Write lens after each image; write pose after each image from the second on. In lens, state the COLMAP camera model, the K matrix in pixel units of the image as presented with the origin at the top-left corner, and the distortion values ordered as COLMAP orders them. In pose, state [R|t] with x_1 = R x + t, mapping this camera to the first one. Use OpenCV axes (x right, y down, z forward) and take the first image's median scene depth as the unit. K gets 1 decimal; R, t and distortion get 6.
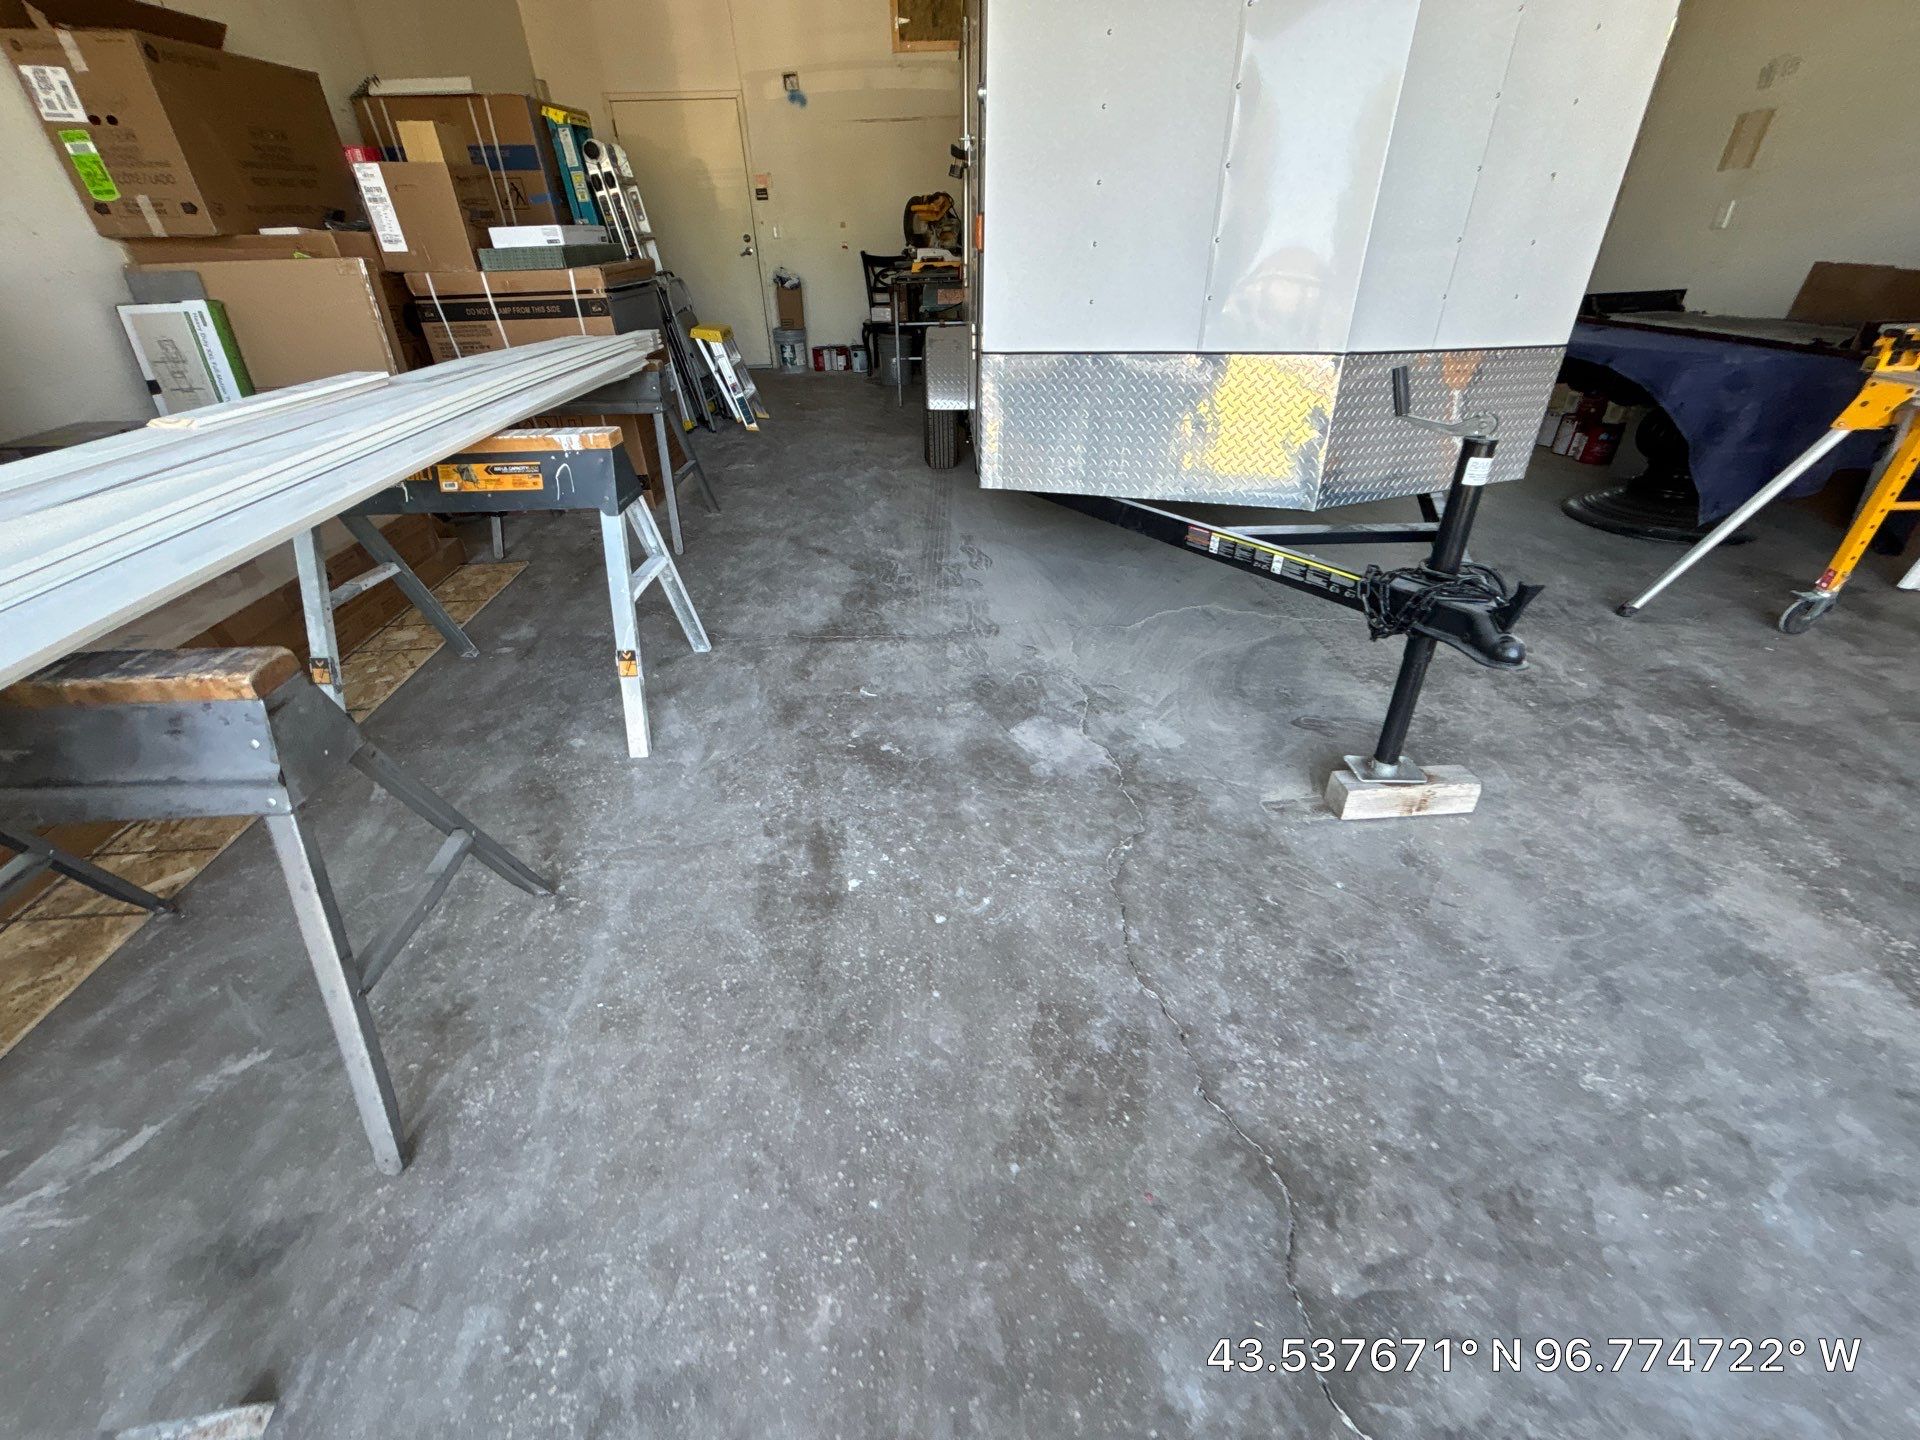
lens RADIAL K [[777.4, 0, 958.8], [0, 777.4, 707.2], [0, 0, 1]] dist [0.001766, -0.000659]
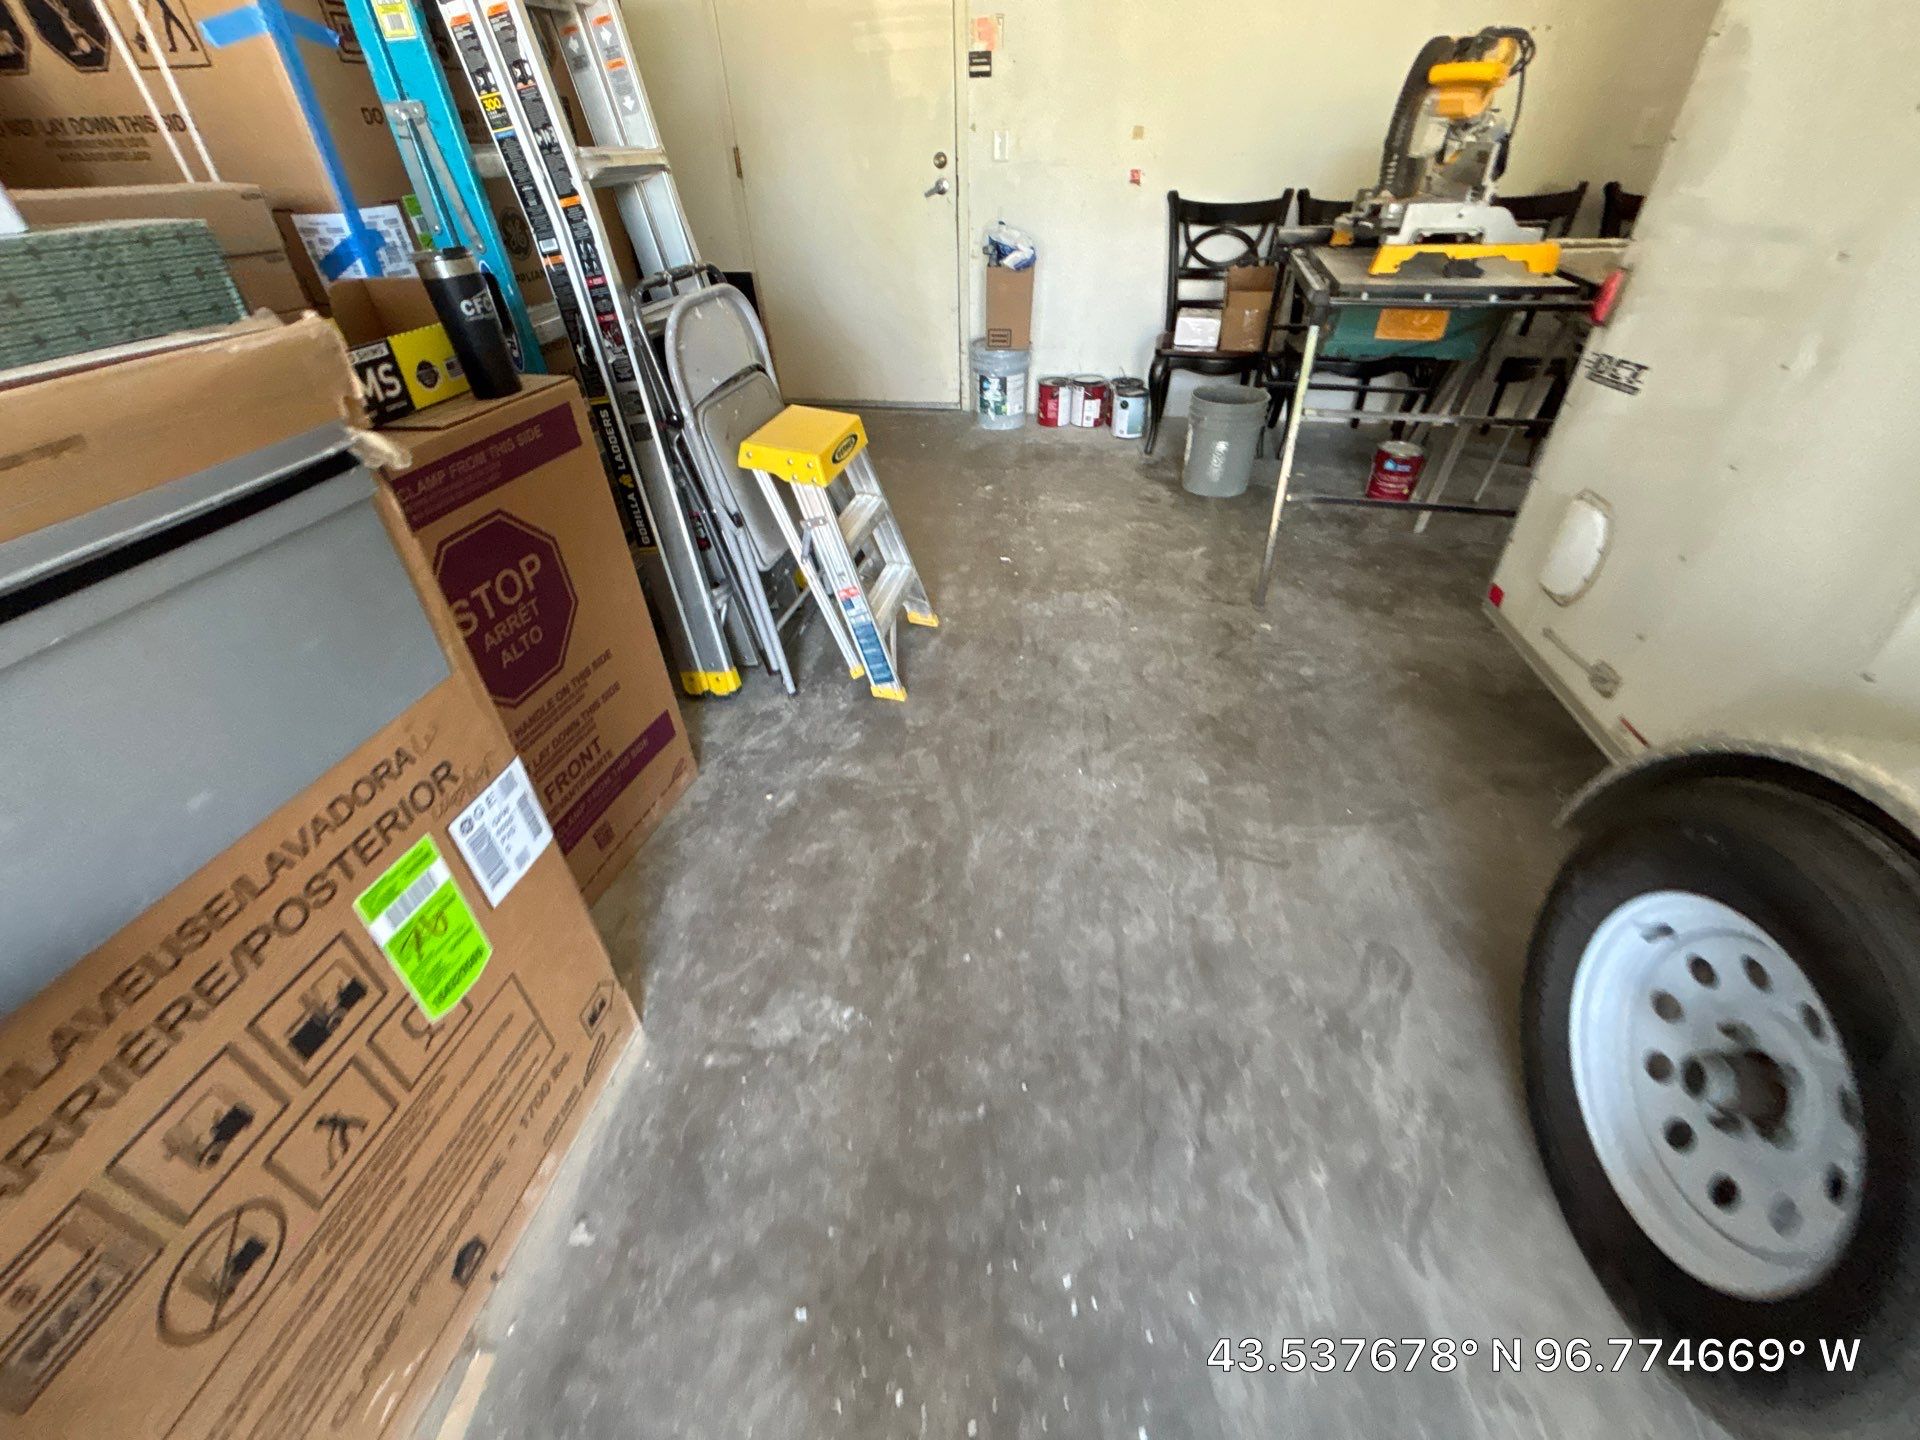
lens RADIAL K [[777.4, 0, 959.9], [0, 777.4, 711.3], [0, 0, 1]] dist [0.001766, -0.000659]
pose [[0.975477, 0.131513, -0.176489, -0.265814], [-0.116712, 0.988912, 0.091819, -0.635696], [0.186608, -0.068969, 0.980011, 1.033927]]
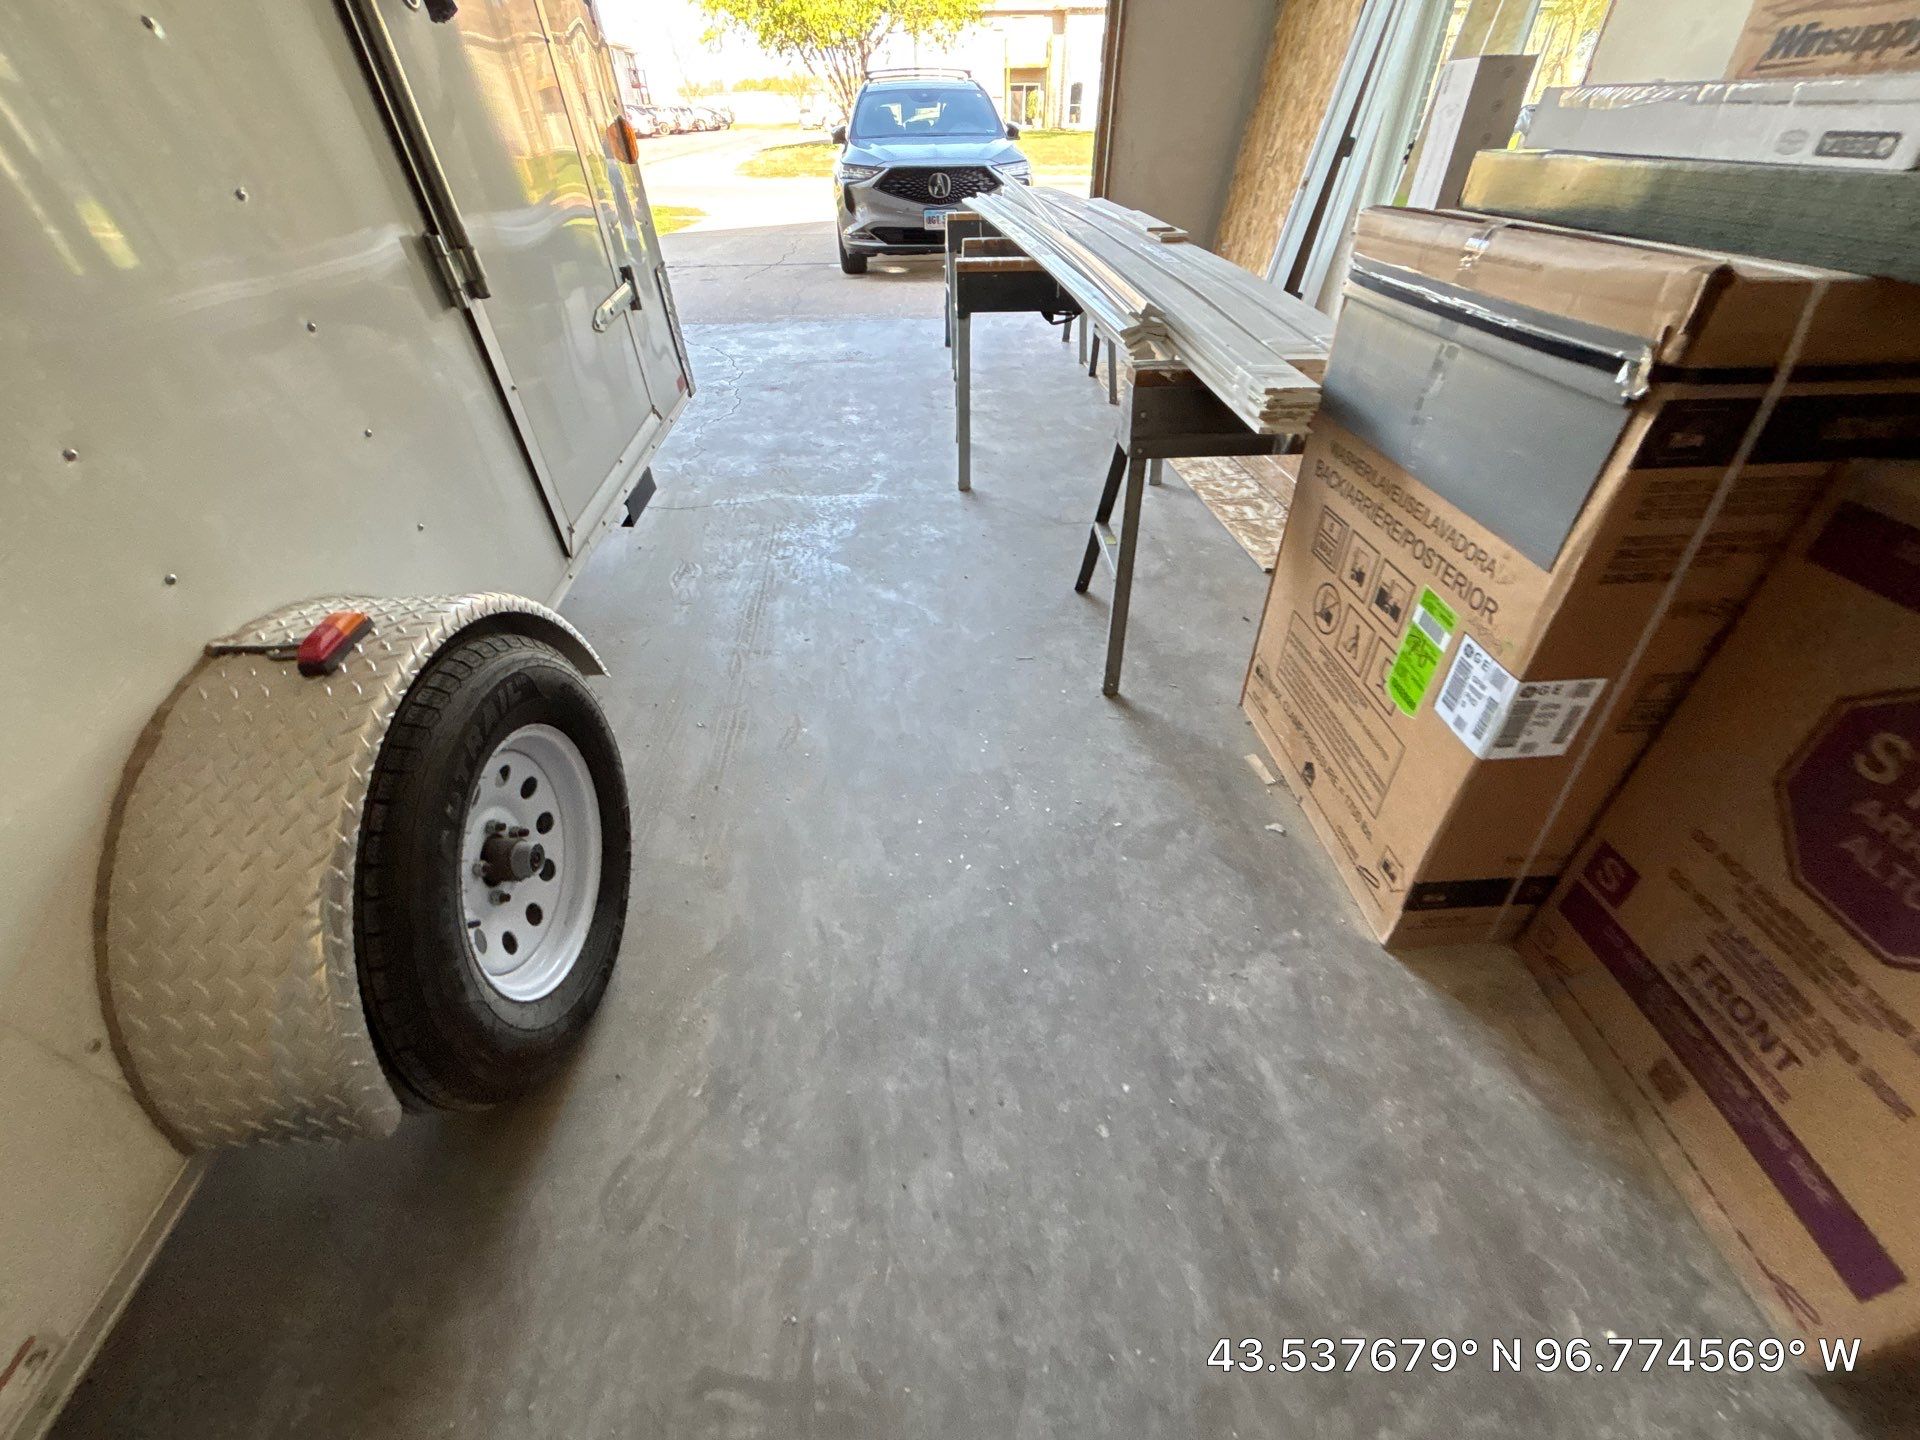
lens RADIAL K [[777.4, 0, 953.2], [0, 777.4, 708.3], [0, 0, 1]] dist [0.001766, -0.000659]
pose [[-0.999100, 0.040742, 0.011785, -0.249317], [0.025477, 0.354382, 0.934753, -0.872994], [0.033907, 0.934213, -0.355101, 1.405577]]
